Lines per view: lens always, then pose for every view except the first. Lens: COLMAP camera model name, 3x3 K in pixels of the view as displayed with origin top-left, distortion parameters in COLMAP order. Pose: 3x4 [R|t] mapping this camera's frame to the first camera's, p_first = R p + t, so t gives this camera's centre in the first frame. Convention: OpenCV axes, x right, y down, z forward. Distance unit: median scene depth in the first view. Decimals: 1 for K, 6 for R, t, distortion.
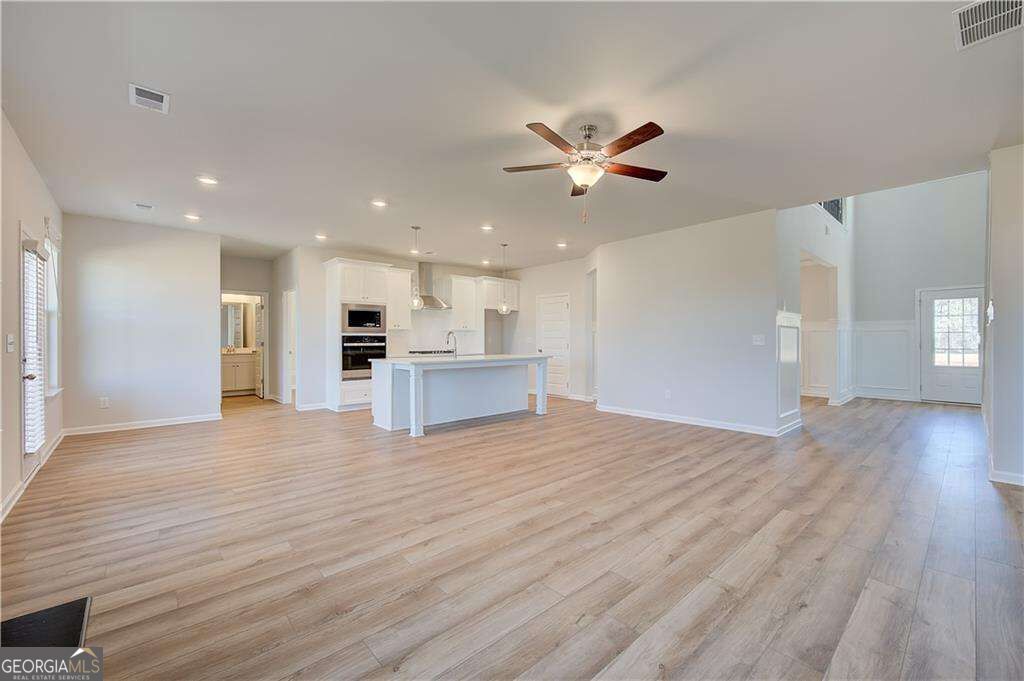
lens RADIAL K [[419.4, 0, 497.1], [0, 419.4, 338.1], [0, 0, 1]] dist [0.000765, 0.000038]
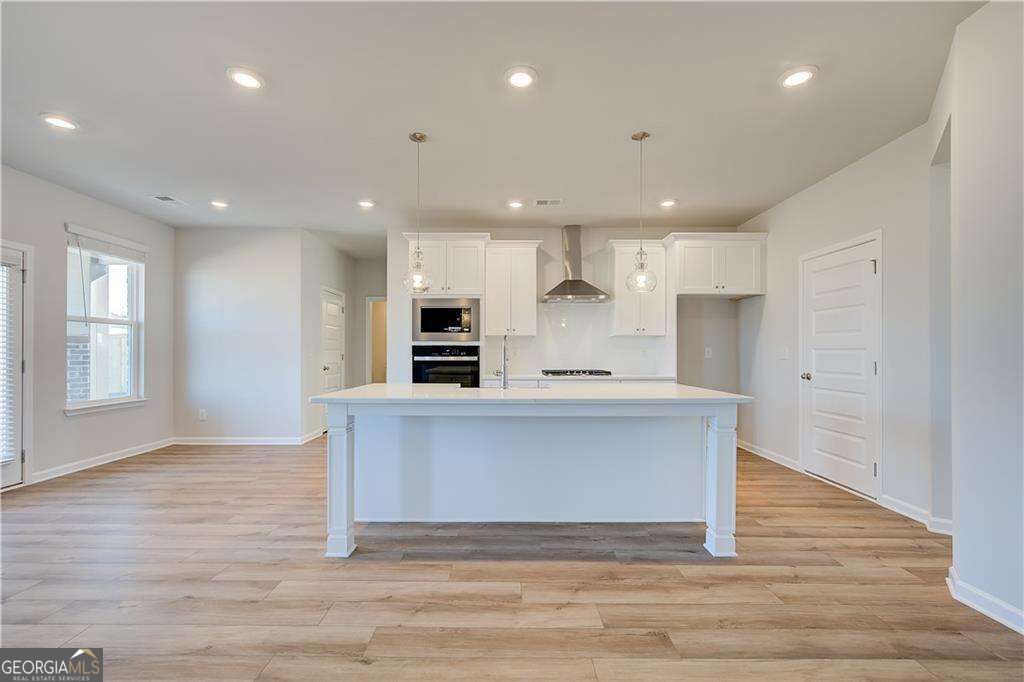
lens RADIAL K [[439.1, 0, 481.0], [0, 439.1, 347.1], [0, 0, 1]] dist [0.001697, -0.000184]
pose [[0.753615, -0.005078, -0.657296, 0.180691], [-0.000331, 0.999967, -0.008105, 0.002538], [0.657316, 0.006326, 0.753589, 0.504793]]
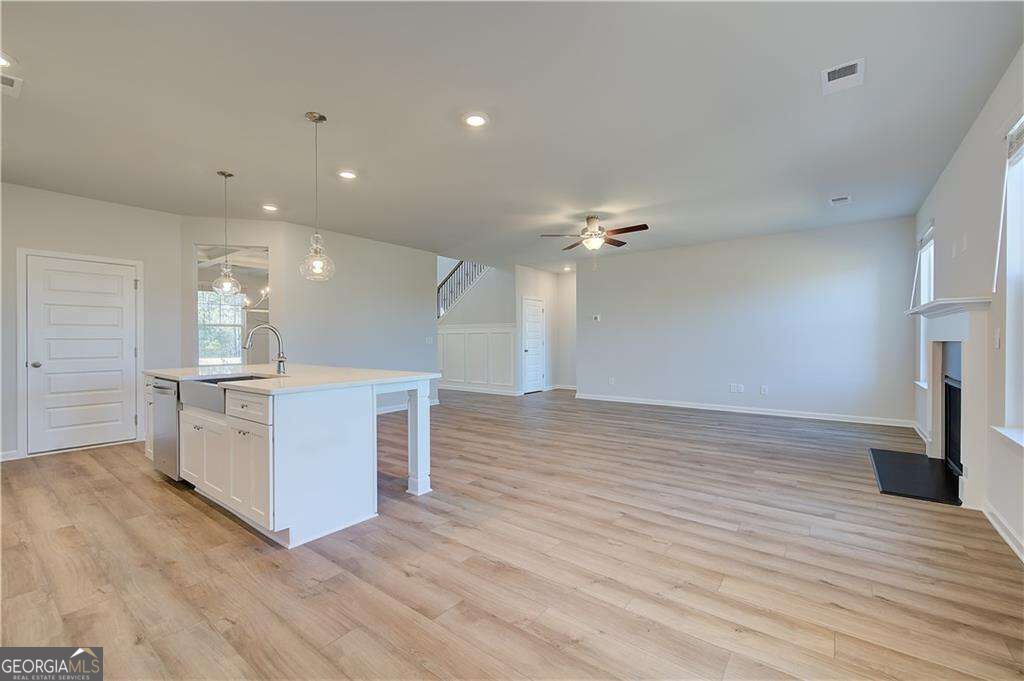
lens RADIAL K [[439.1, 0, 481.0], [0, 439.1, 346.6], [0, 0, 1]] dist [0.001697, -0.000184]
pose [[-0.176561, -0.011297, 0.984225, -0.596049], [0.000875, 0.999932, 0.011634, 0.004340], [-0.984289, 0.002915, -0.176539, 0.712532]]
